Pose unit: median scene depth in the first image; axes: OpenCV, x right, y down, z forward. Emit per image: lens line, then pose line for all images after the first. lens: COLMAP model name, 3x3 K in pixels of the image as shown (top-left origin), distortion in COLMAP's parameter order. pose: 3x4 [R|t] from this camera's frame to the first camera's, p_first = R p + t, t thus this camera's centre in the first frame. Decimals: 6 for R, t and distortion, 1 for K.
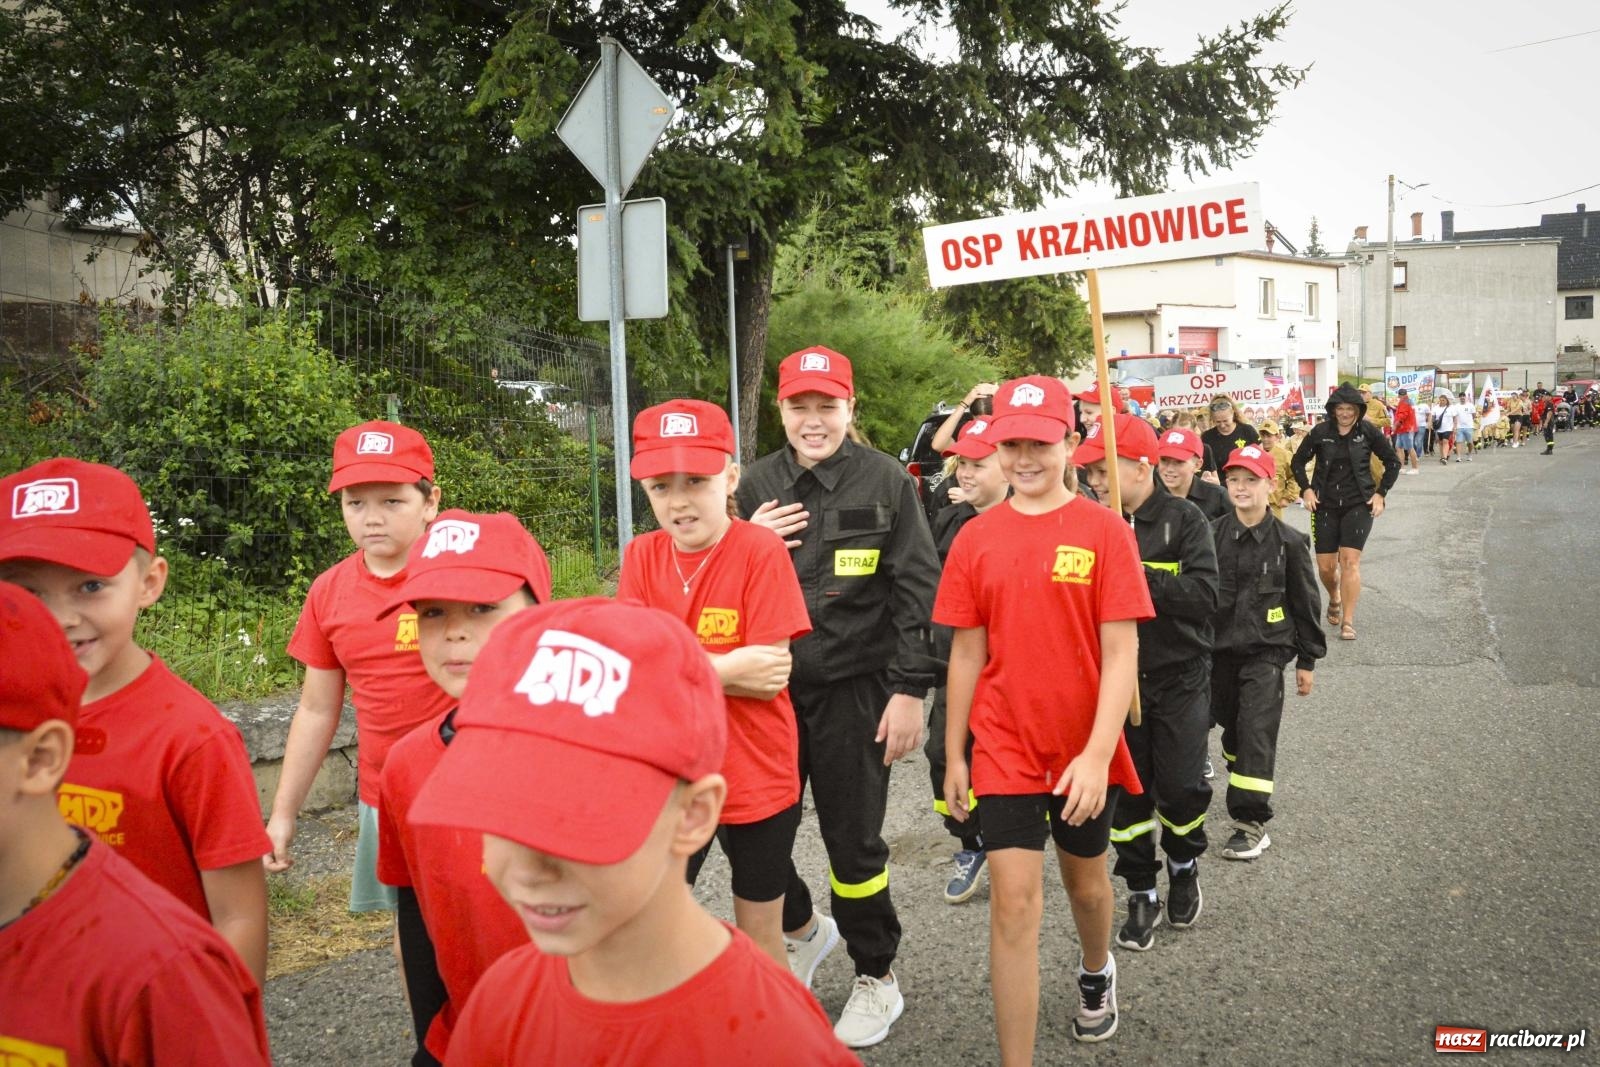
lens RADIAL K [[1336.0, 0, 896.7], [0, 1336.0, 511.7], [0, 0, 1]] dist [-0.125136, 0.096044]
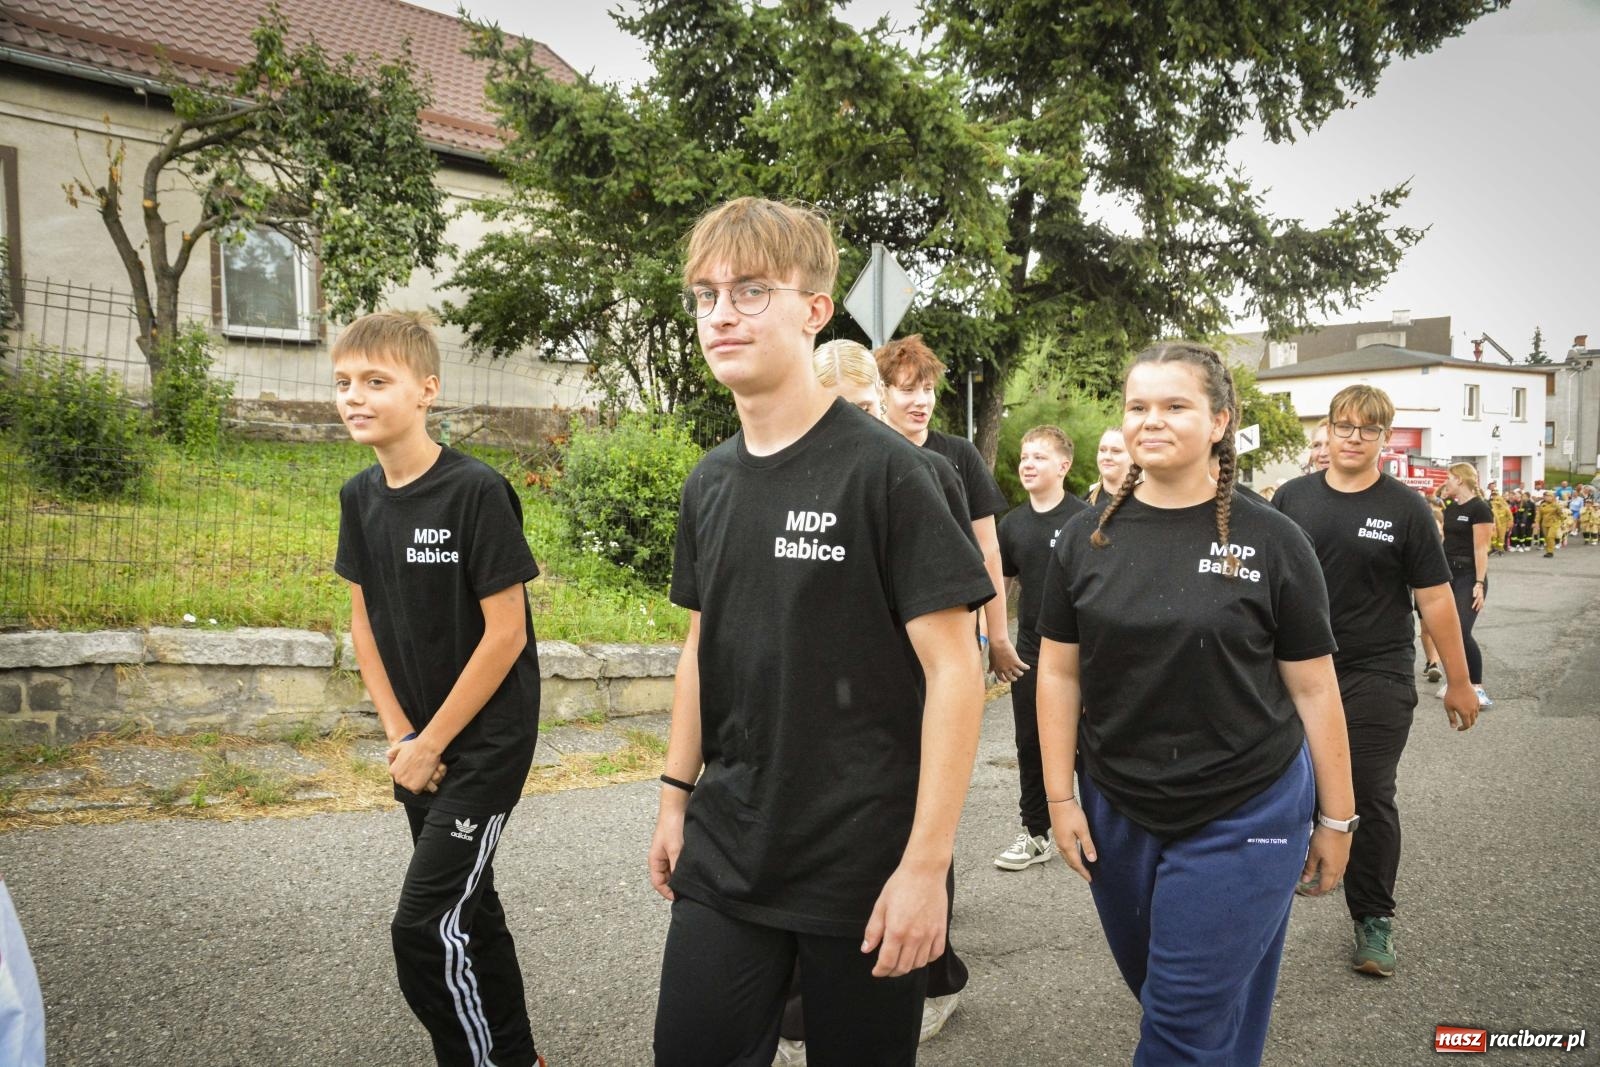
lens RADIAL K [[1089.7, 0, 803.3], [0, 1089.7, 534.1], [0, 0, 1]] dist [-0.119033, 0.081542]
pose [[0.951116, 0.034802, -0.306867, 0.062672], [-0.045369, 0.998595, -0.027370, 0.011074], [0.305483, 0.039954, 0.951359, -0.139318]]
